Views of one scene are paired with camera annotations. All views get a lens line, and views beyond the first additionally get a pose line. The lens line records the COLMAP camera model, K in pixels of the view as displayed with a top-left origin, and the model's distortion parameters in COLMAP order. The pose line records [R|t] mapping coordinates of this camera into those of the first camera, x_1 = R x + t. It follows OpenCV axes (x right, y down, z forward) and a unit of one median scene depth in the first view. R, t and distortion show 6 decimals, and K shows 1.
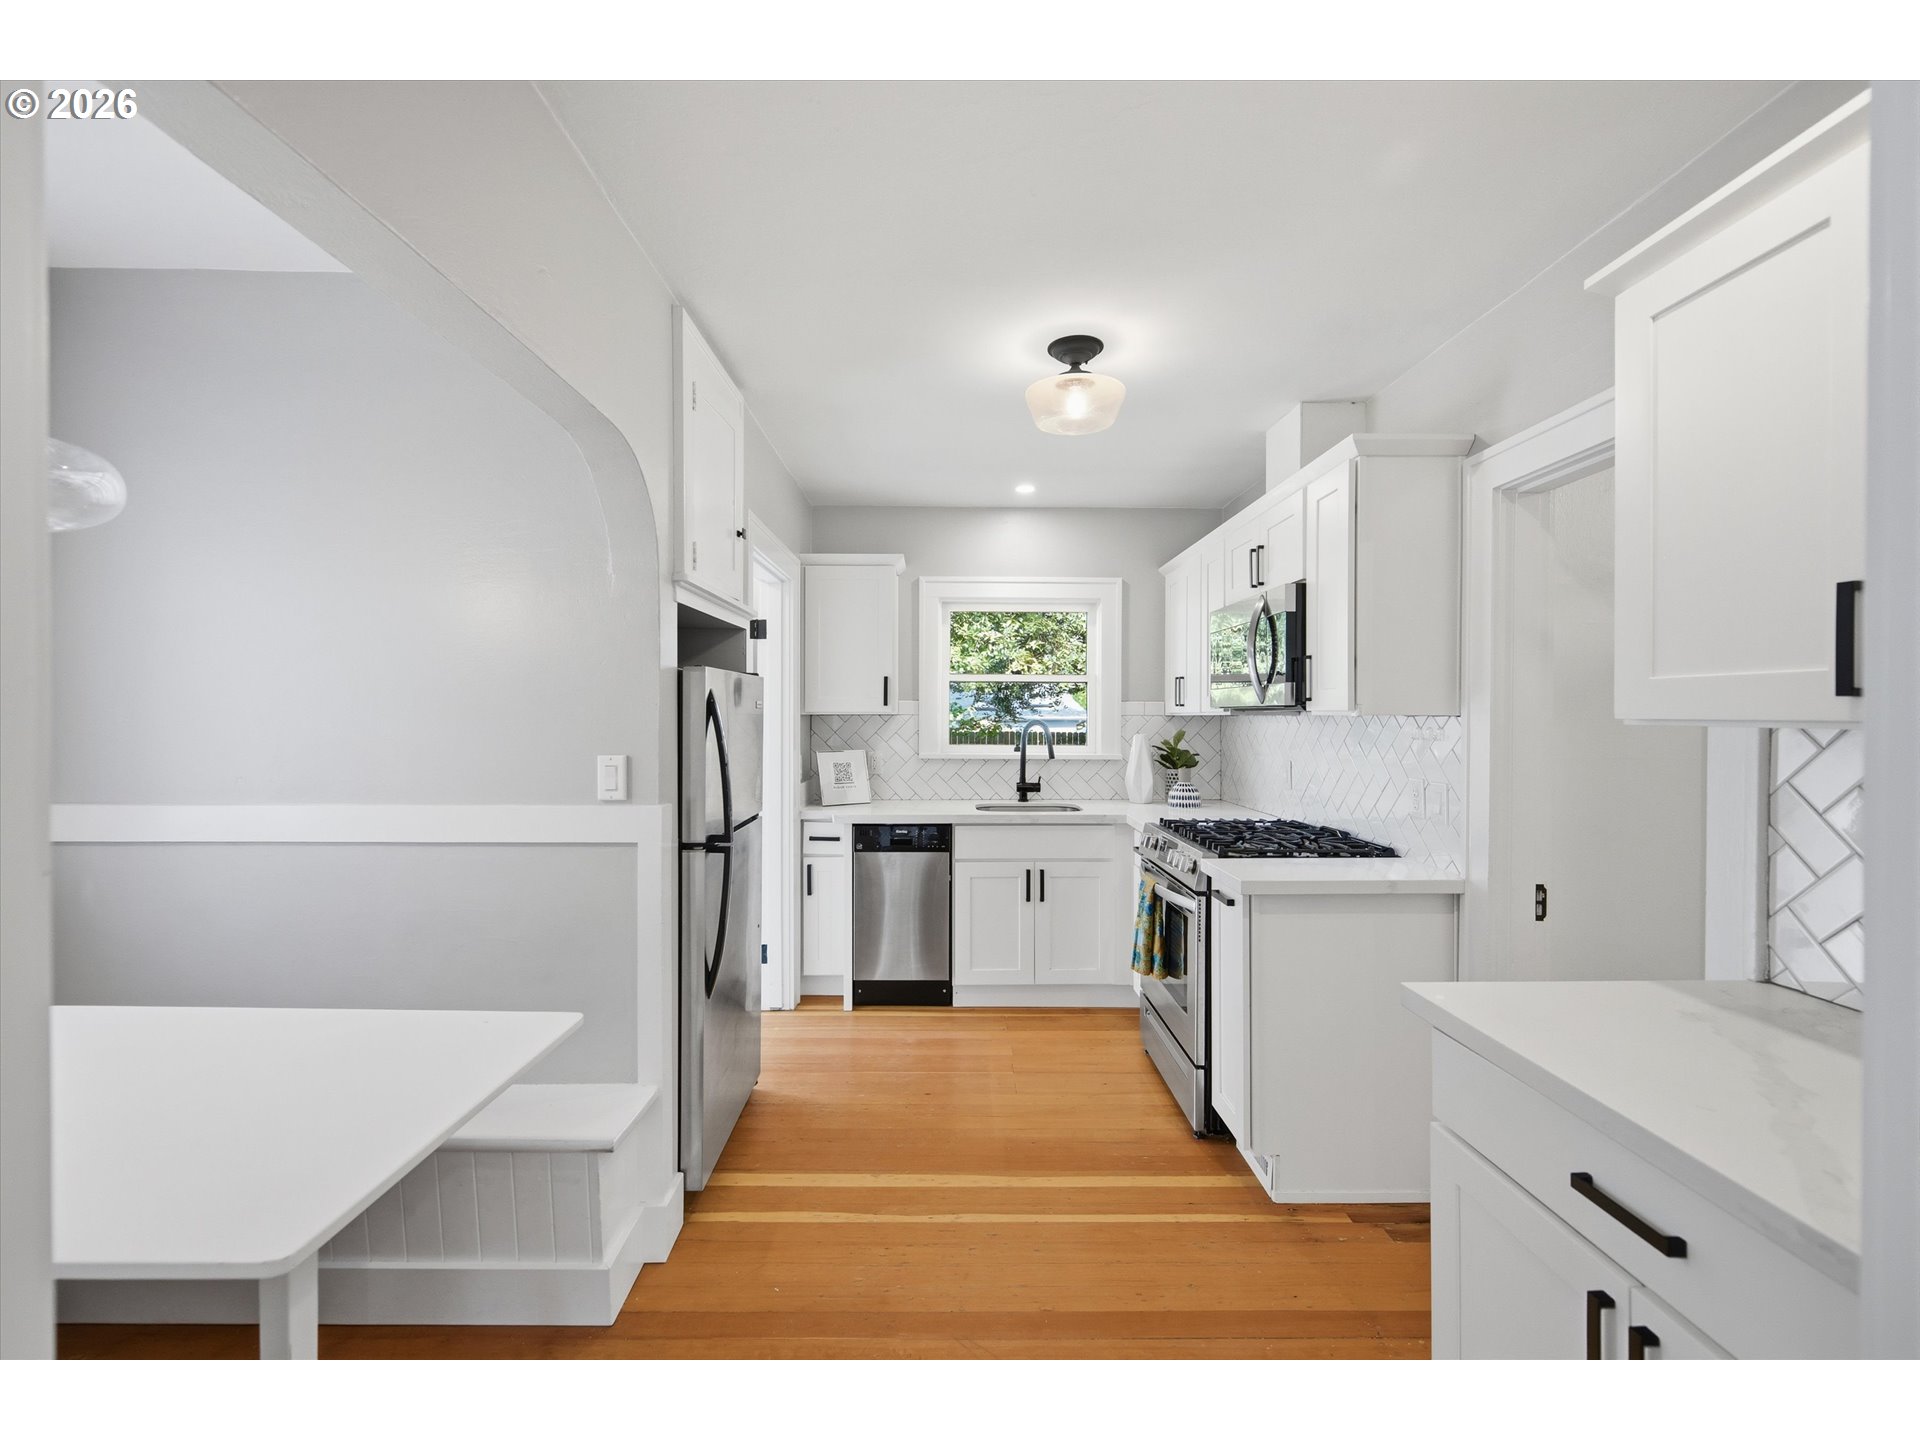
lens RADIAL K [[811.3, 0, 960.0], [0, 811.3, 720.0], [0, 0, 1]] dist [-0.002239, -0.000155]
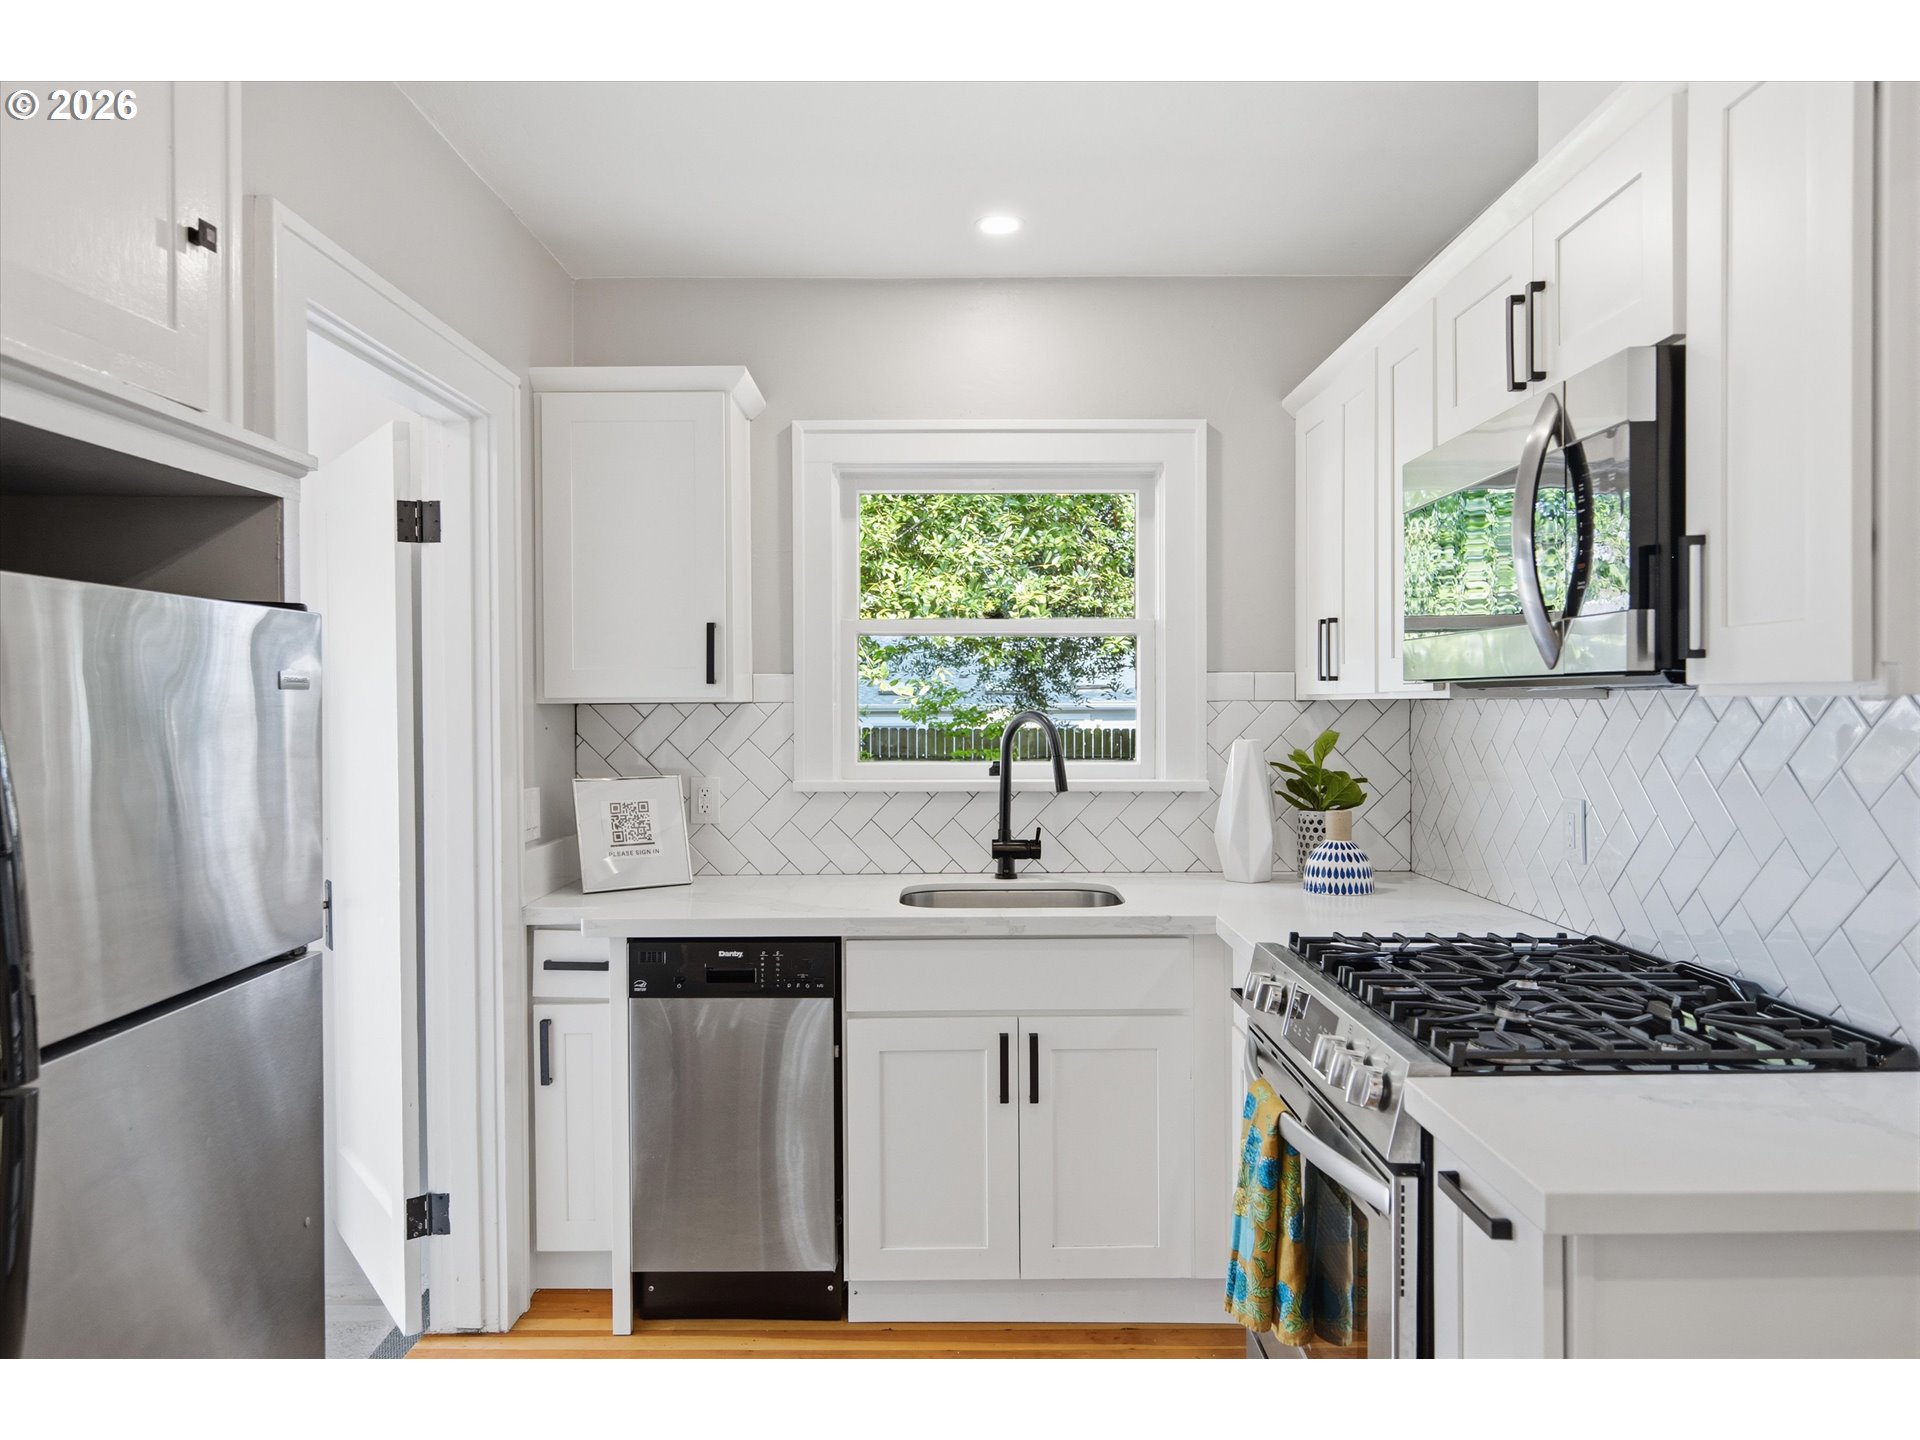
lens RADIAL K [[1221.9, 0, 960.0], [0, 1221.9, 720.0], [0, 0, 1]] dist [-0.002117, -0.001035]
pose [[0.999899, -0.006268, -0.012733, 0.069159], [0.006369, 0.999948, 0.007915, -0.001066], [0.012683, -0.007996, 0.999888, 0.303250]]
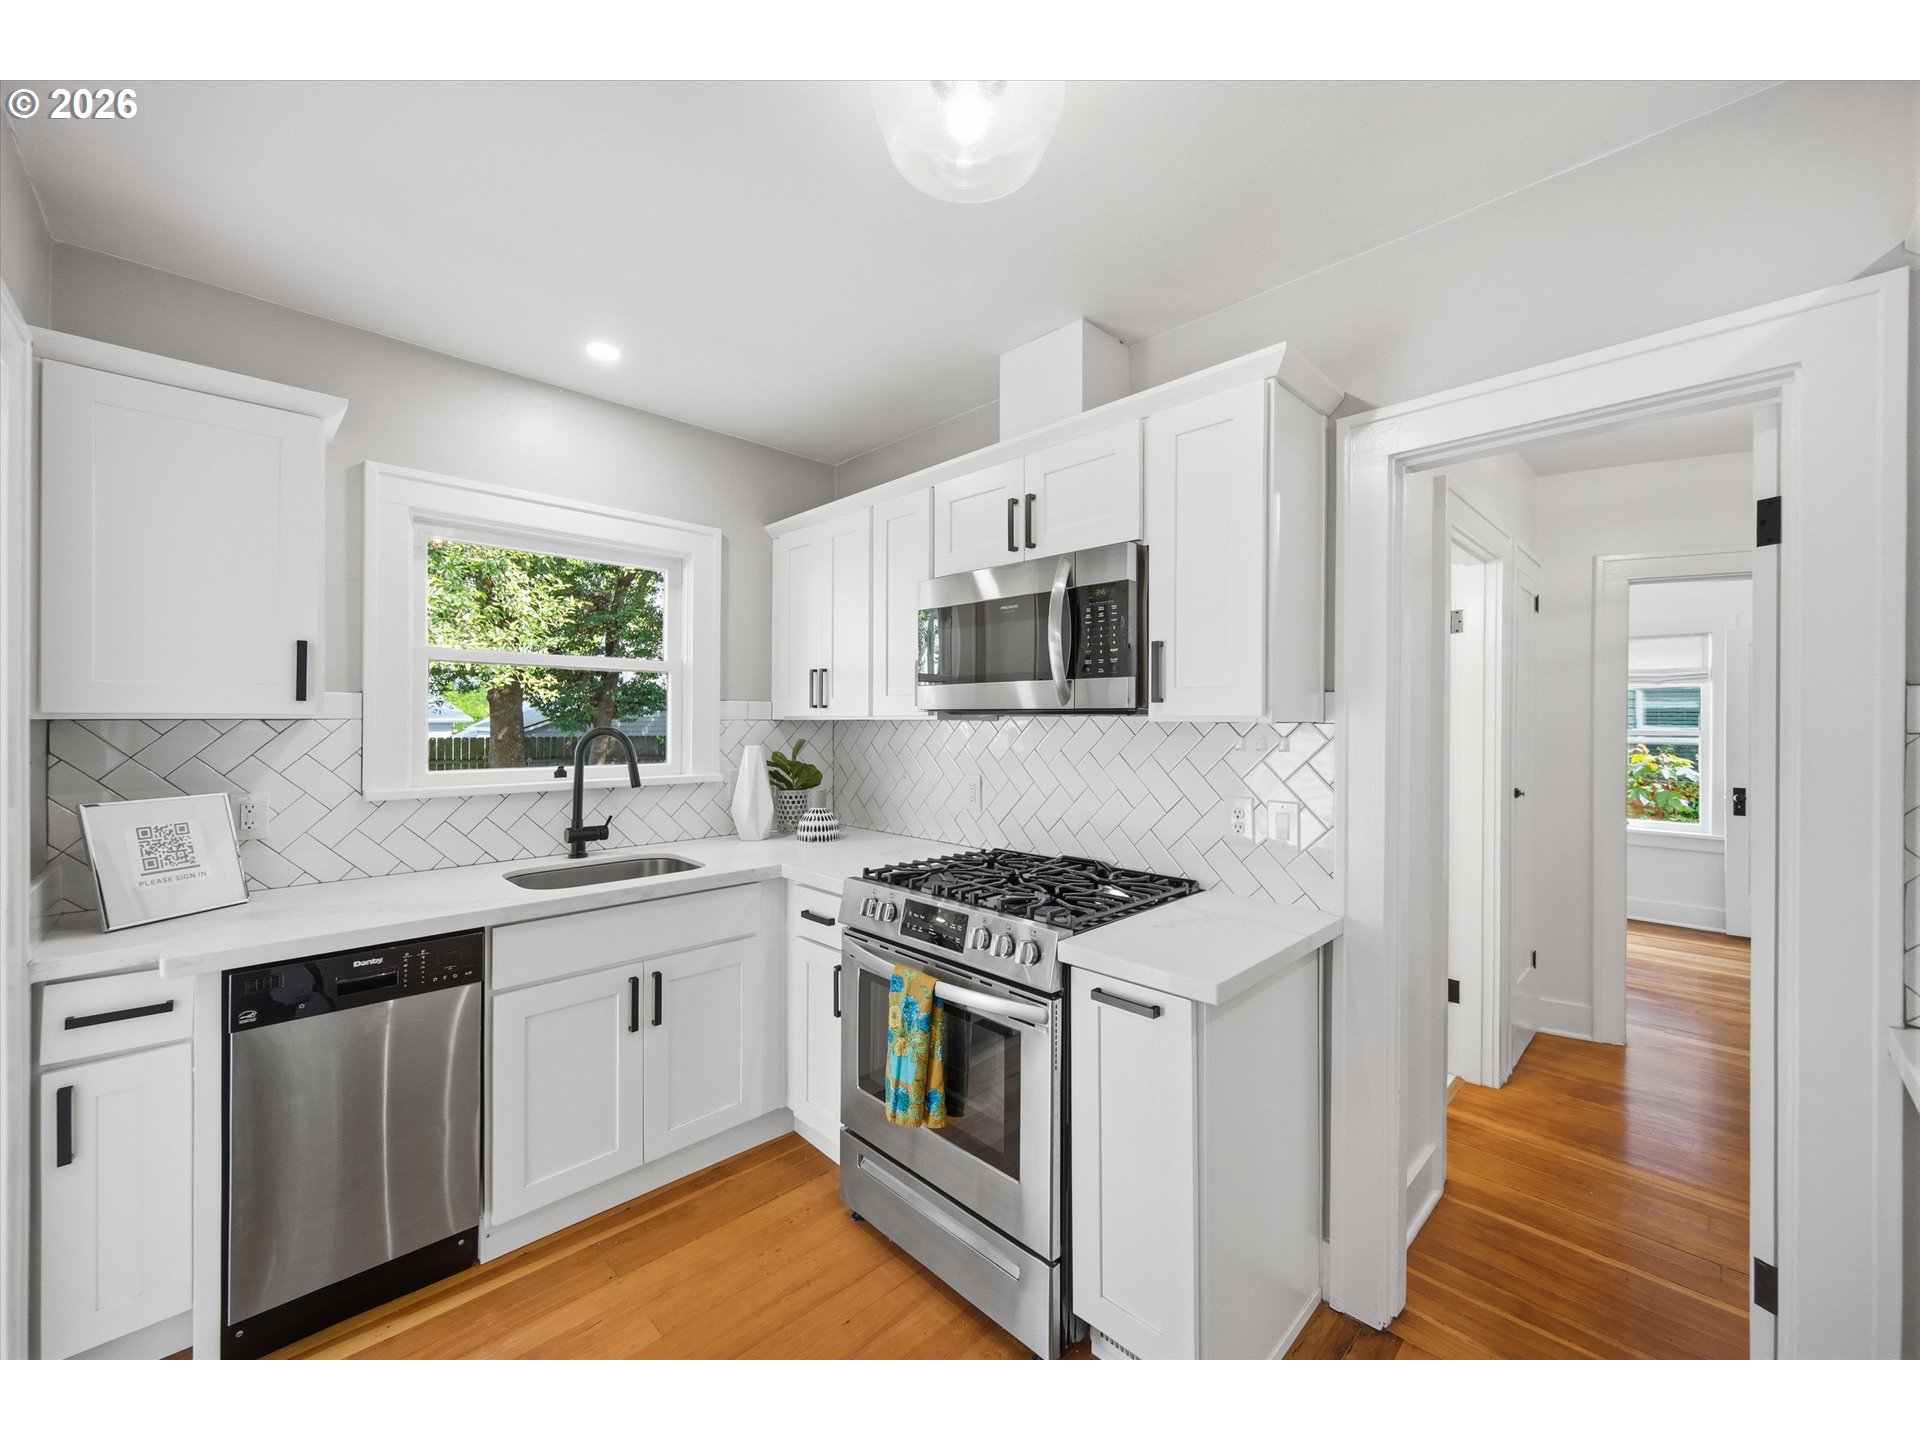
lens RADIAL K [[747.1, 0, 958.0], [0, 747.1, 718.4], [0, 0, 1]] dist [0.000088, -0.000145]
pose [[0.725068, 0.000492, 0.688677, -0.123557], [0.002546, 0.999991, -0.003395, -0.004881], [-0.688672, 0.004215, 0.725061, 0.436134]]
